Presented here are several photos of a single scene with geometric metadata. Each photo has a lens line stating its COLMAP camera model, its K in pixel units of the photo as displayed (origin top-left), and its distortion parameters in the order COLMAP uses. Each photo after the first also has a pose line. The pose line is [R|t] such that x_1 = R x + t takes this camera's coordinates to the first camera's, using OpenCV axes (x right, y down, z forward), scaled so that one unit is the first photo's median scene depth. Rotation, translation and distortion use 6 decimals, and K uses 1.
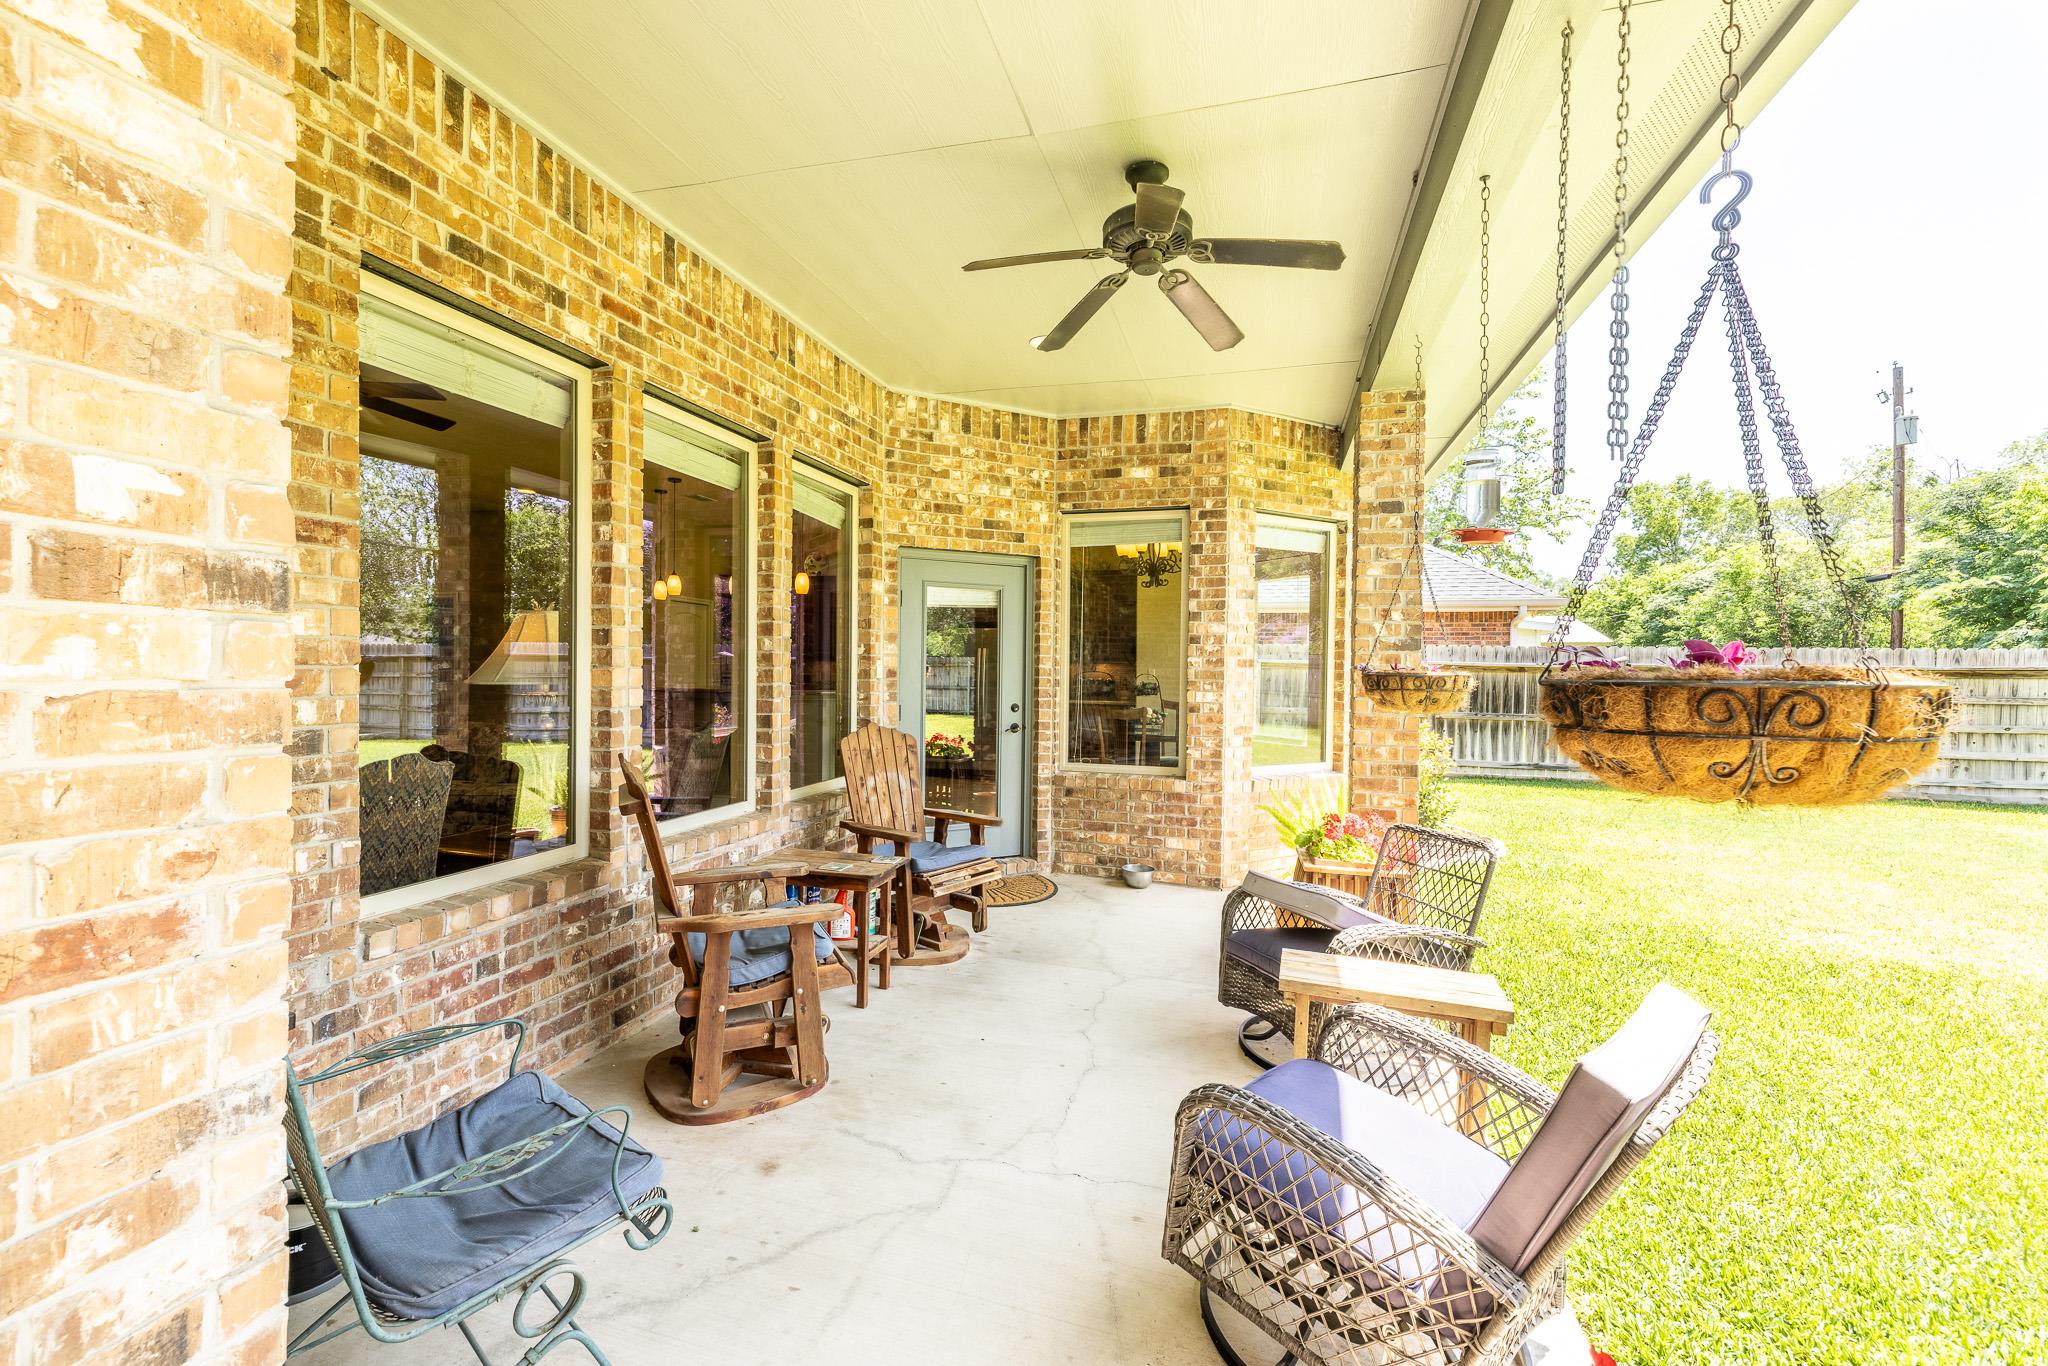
lens RADIAL K [[857.1, 0, 1024.0], [0, 857.1, 683.0], [0, 0, 1]] dist [0.000912, 0.000034]
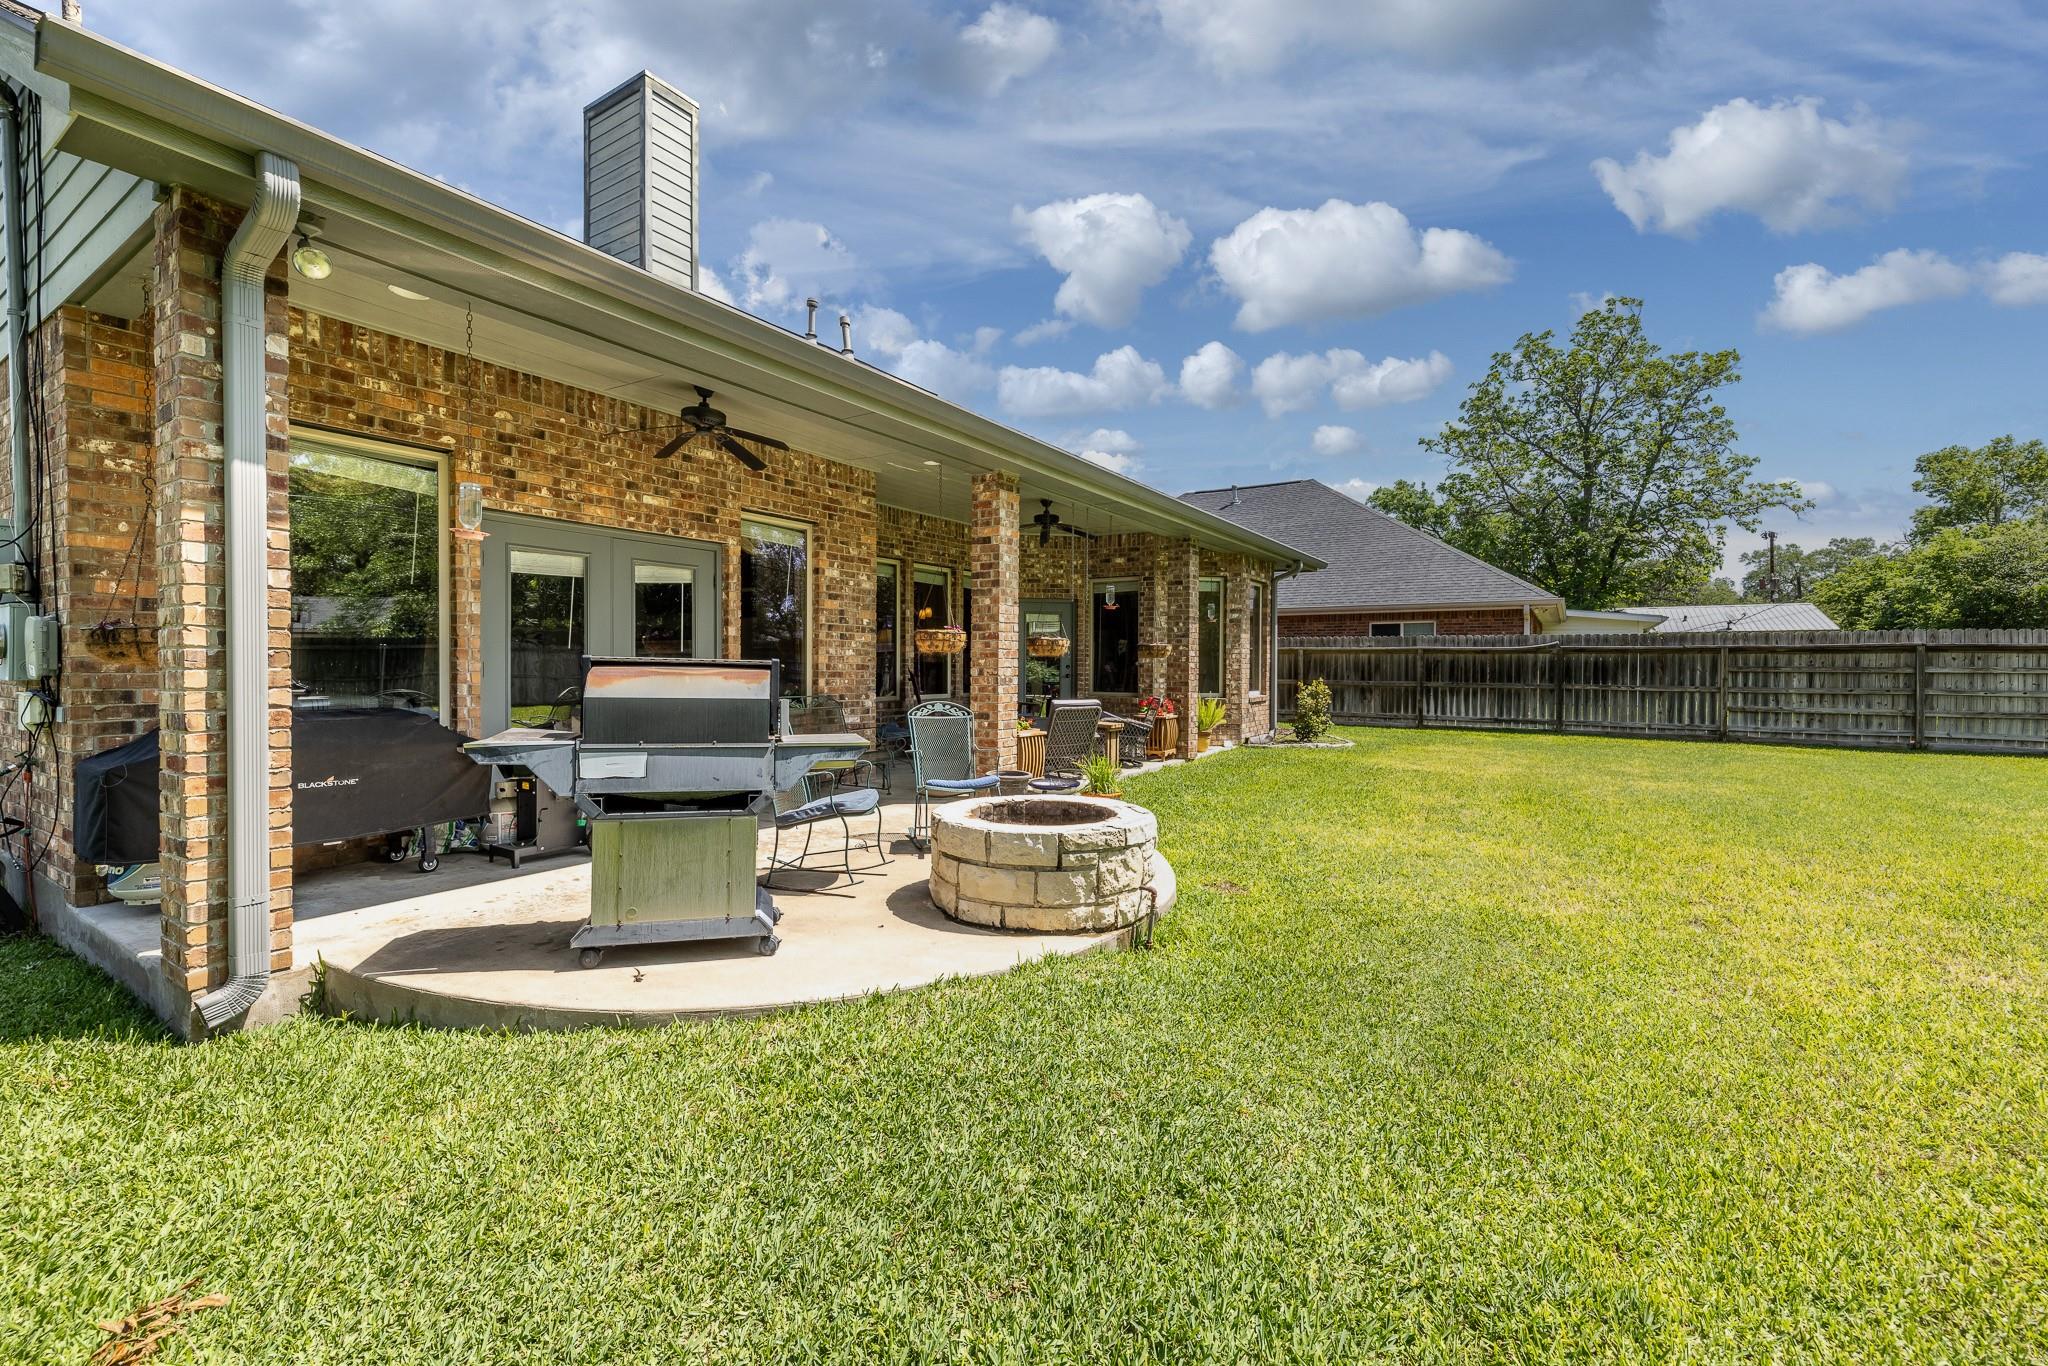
lens RADIAL K [[857.1, 0, 1024.0], [0, 857.1, 683.0], [0, 0, 1]] dist [0.000912, 0.000034]
pose [[0.957814, -0.000615, -0.287388, 0.294876], [0.000874, 0.999999, 0.000771, 0.039489], [0.287387, -0.000989, 0.957814, -0.660671]]
